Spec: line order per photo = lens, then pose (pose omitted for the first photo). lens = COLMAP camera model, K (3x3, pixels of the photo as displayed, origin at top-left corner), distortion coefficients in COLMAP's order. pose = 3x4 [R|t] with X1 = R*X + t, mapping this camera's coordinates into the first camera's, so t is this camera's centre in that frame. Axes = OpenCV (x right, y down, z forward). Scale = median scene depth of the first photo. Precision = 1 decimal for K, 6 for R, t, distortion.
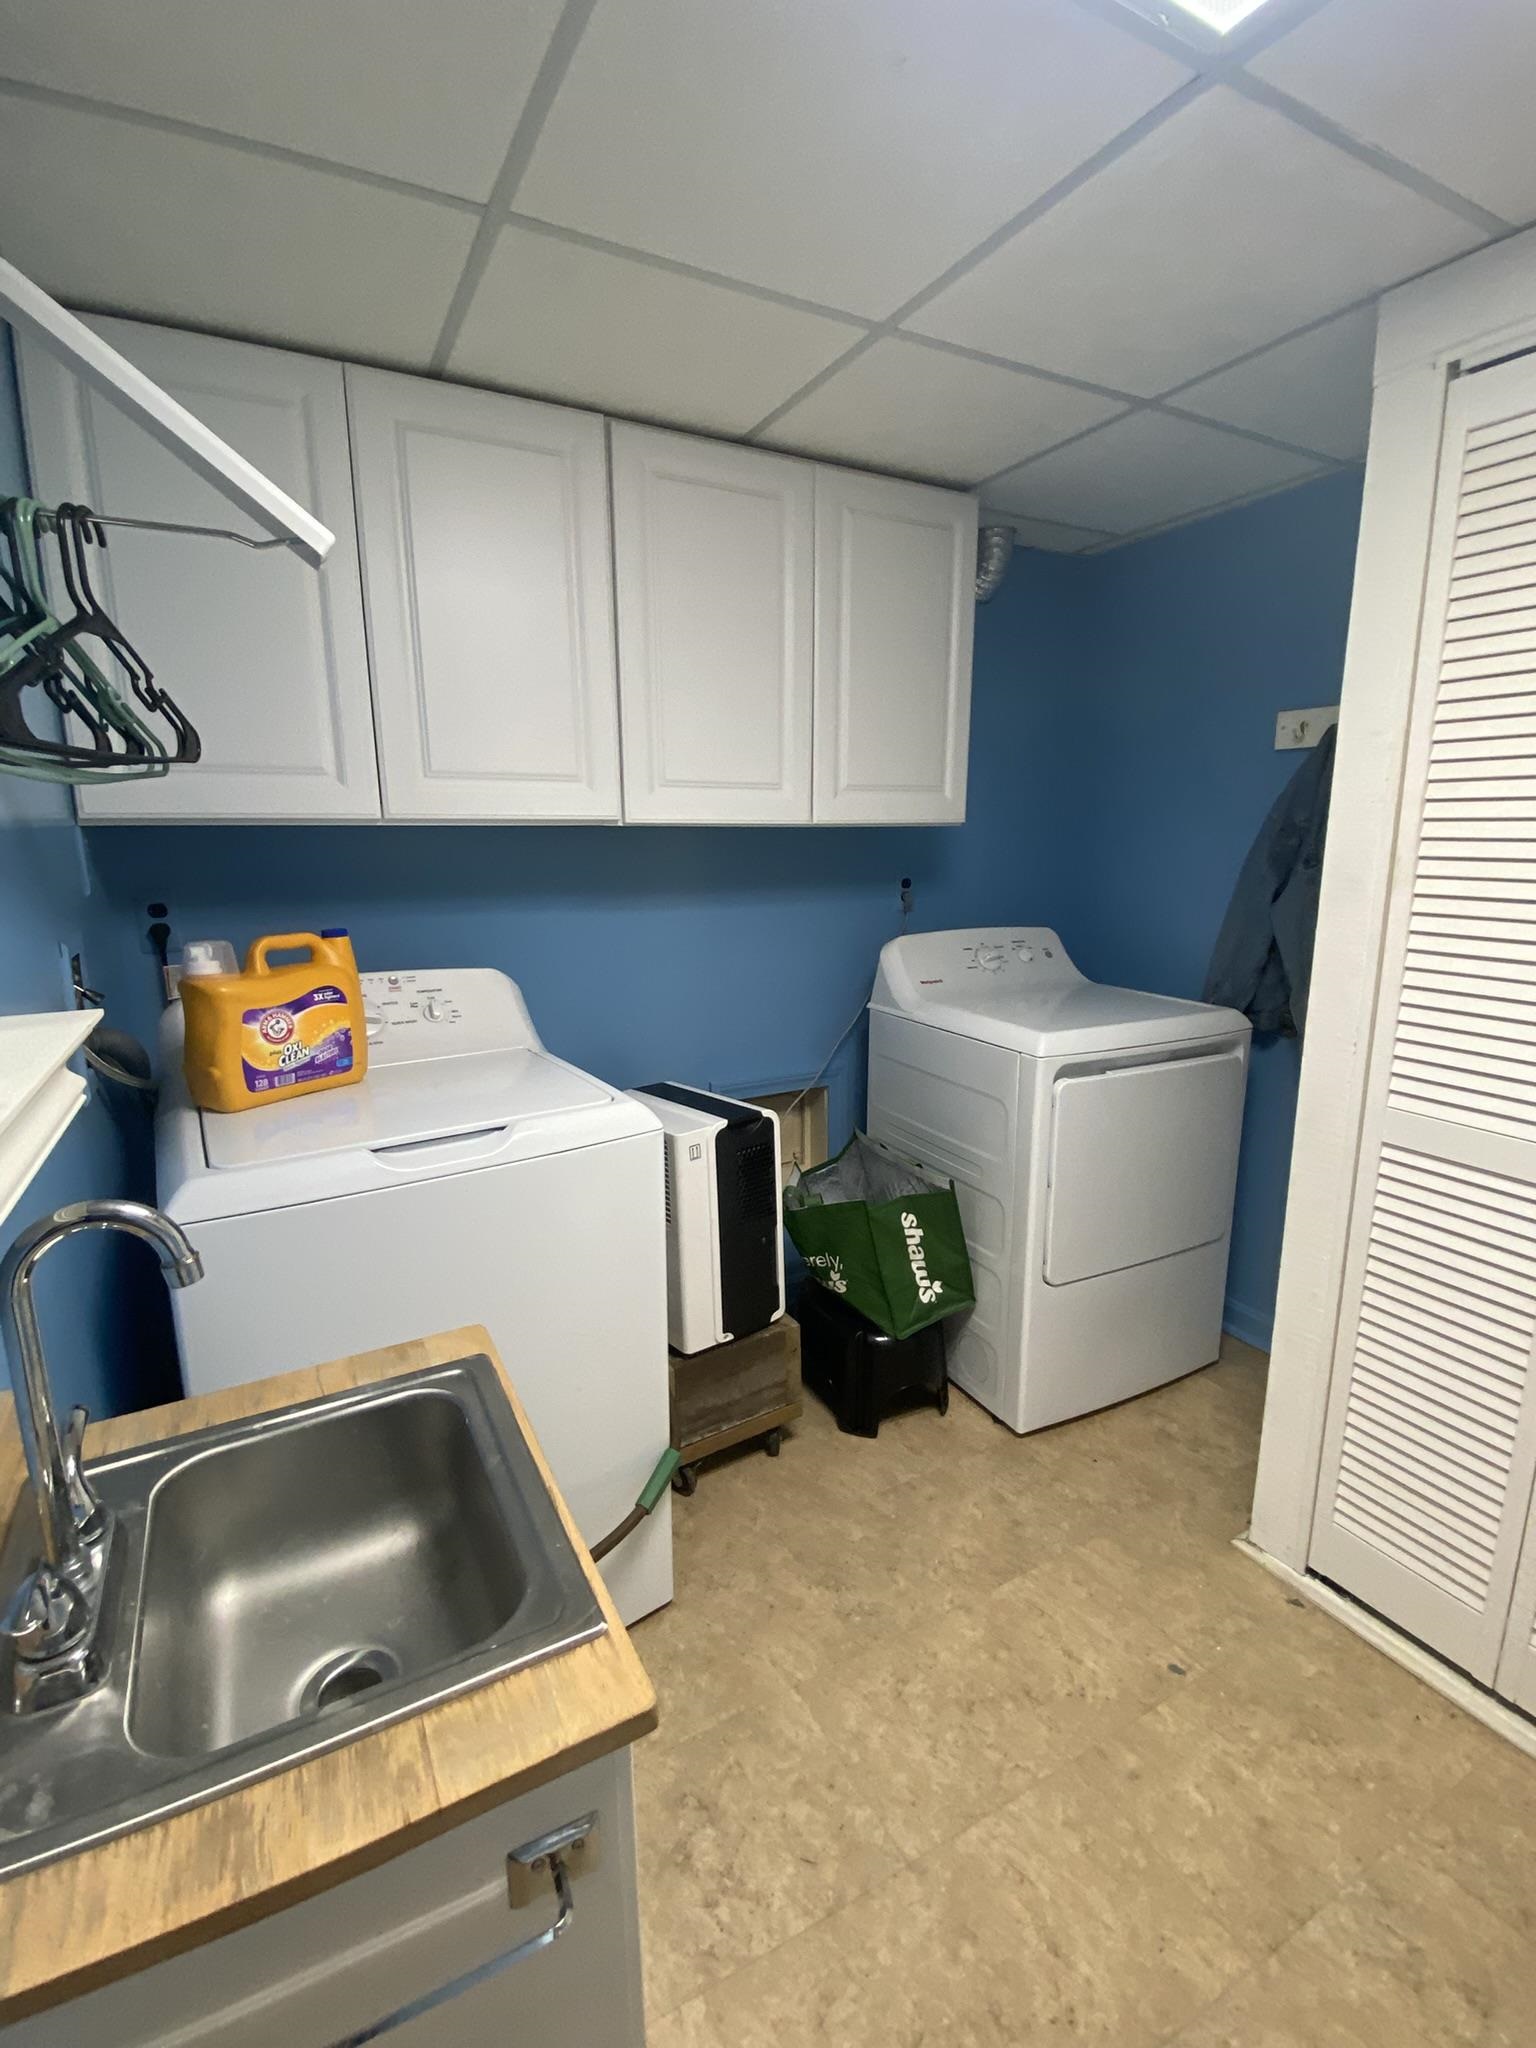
lens RADIAL K [[930.5, 0, 768.0], [0, 930.5, 1024.0], [0, 0, 1]] dist [0.032660, -0.025981]
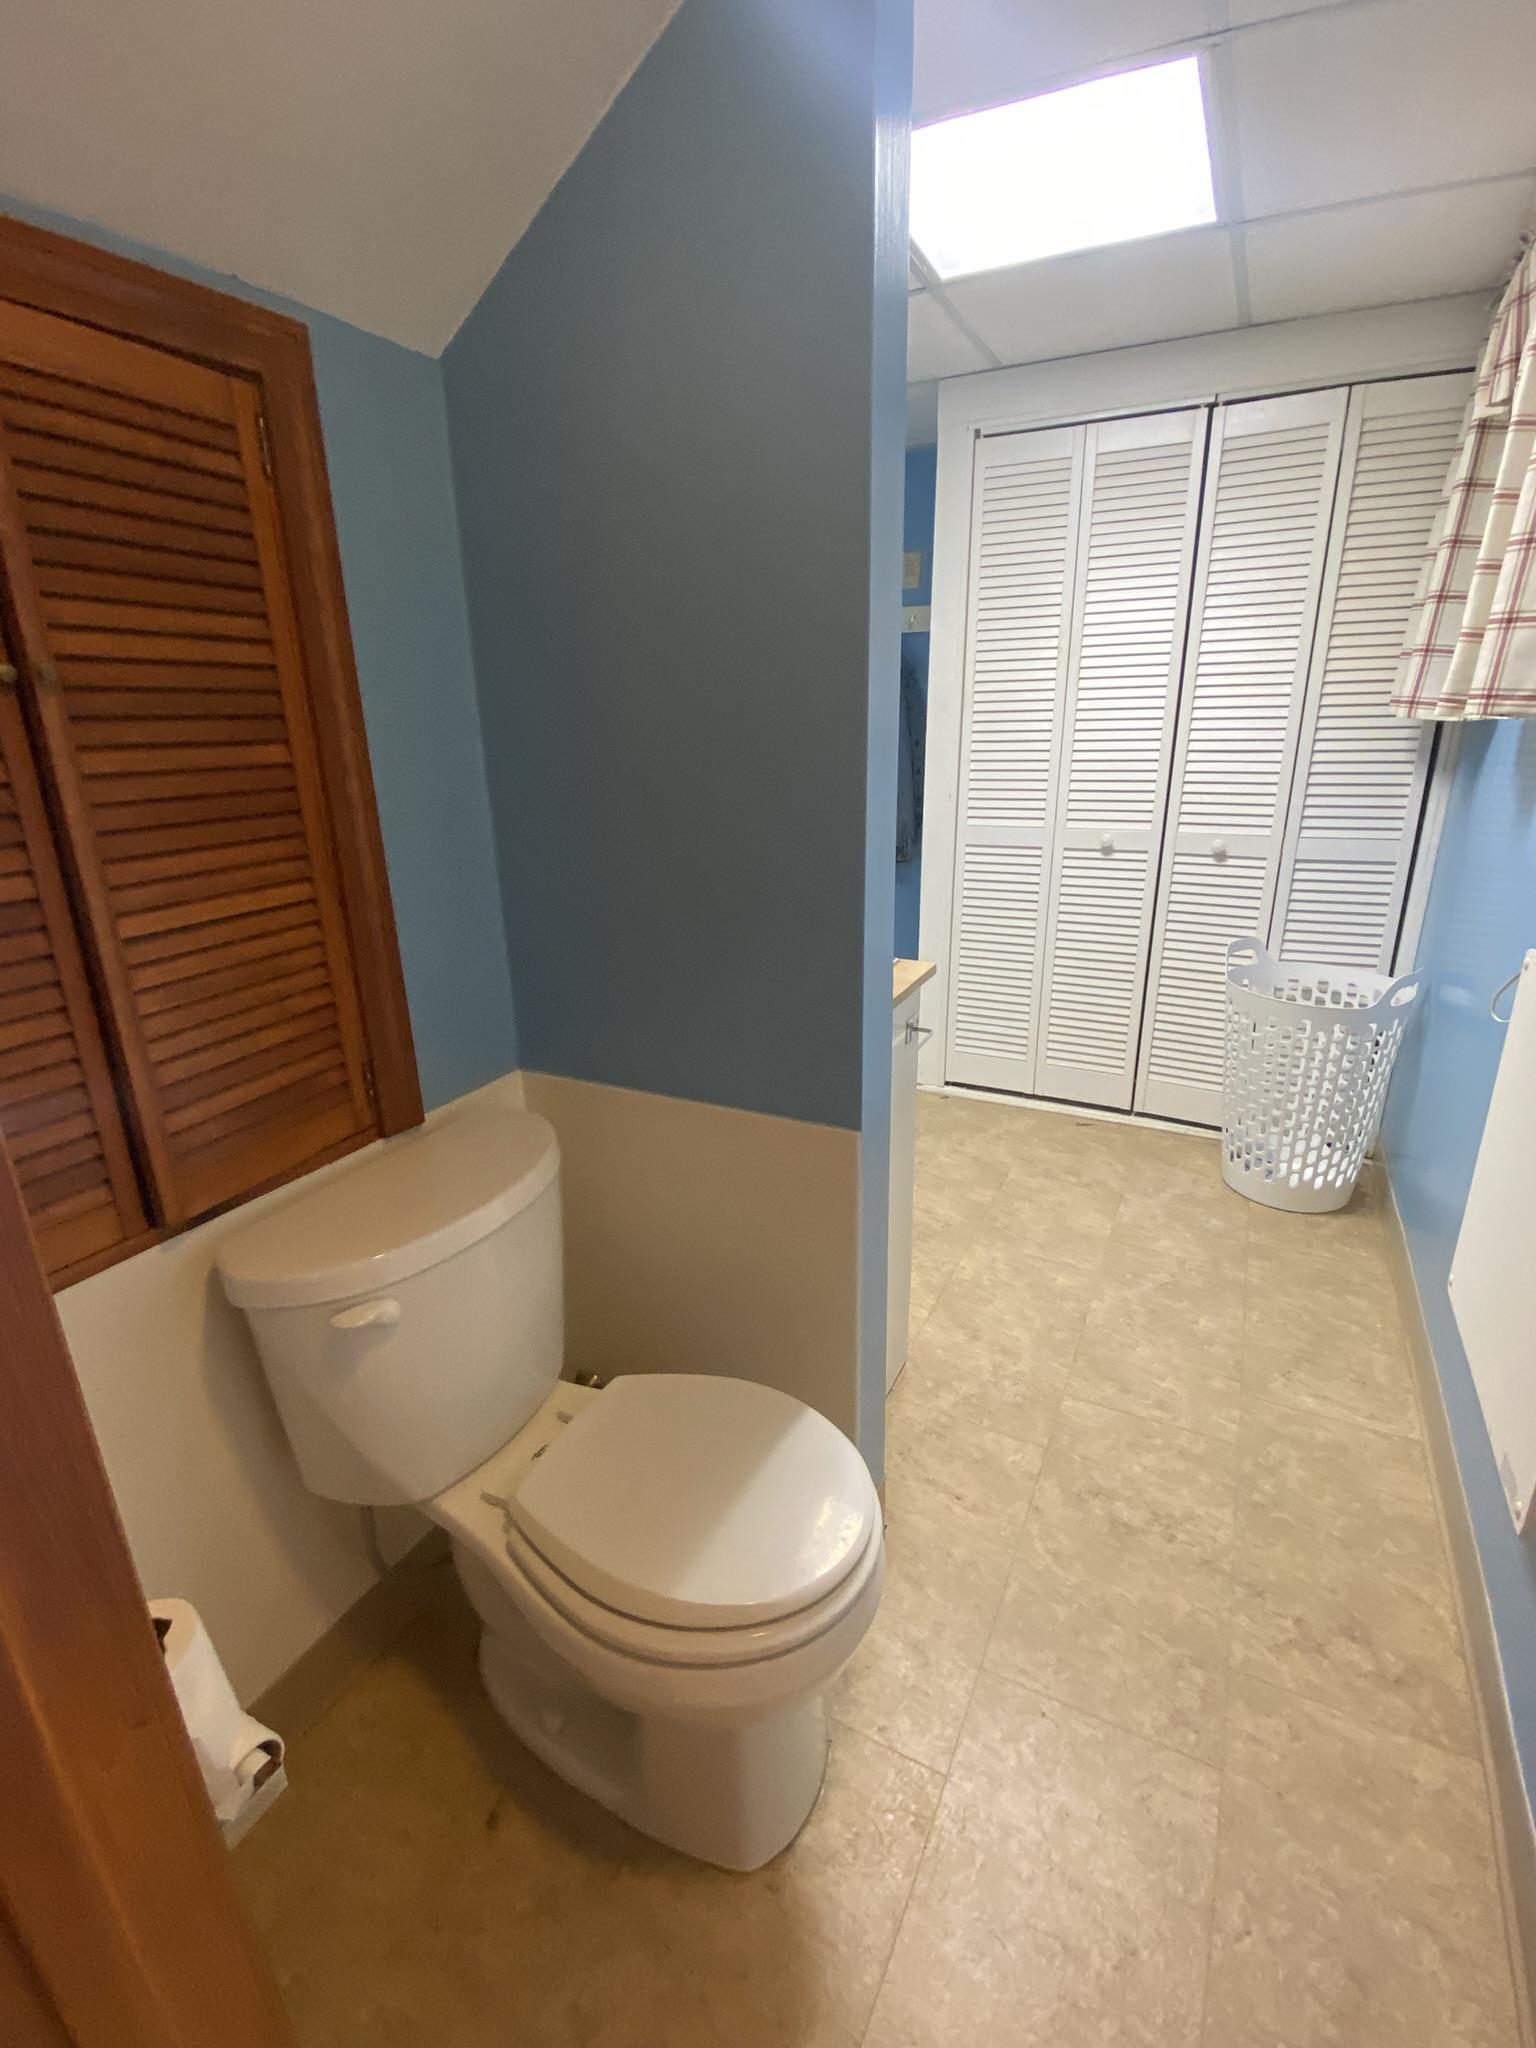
lens RADIAL K [[930.5, 0, 768.0], [0, 930.5, 1024.0], [0, 0, 1]] dist [0.032660, -0.025981]
pose [[0.824628, -0.185088, 0.534539, -0.912055], [0.122954, 0.981011, 0.150003, 0.170965], [-0.552152, -0.057973, 0.831726, -0.472860]]
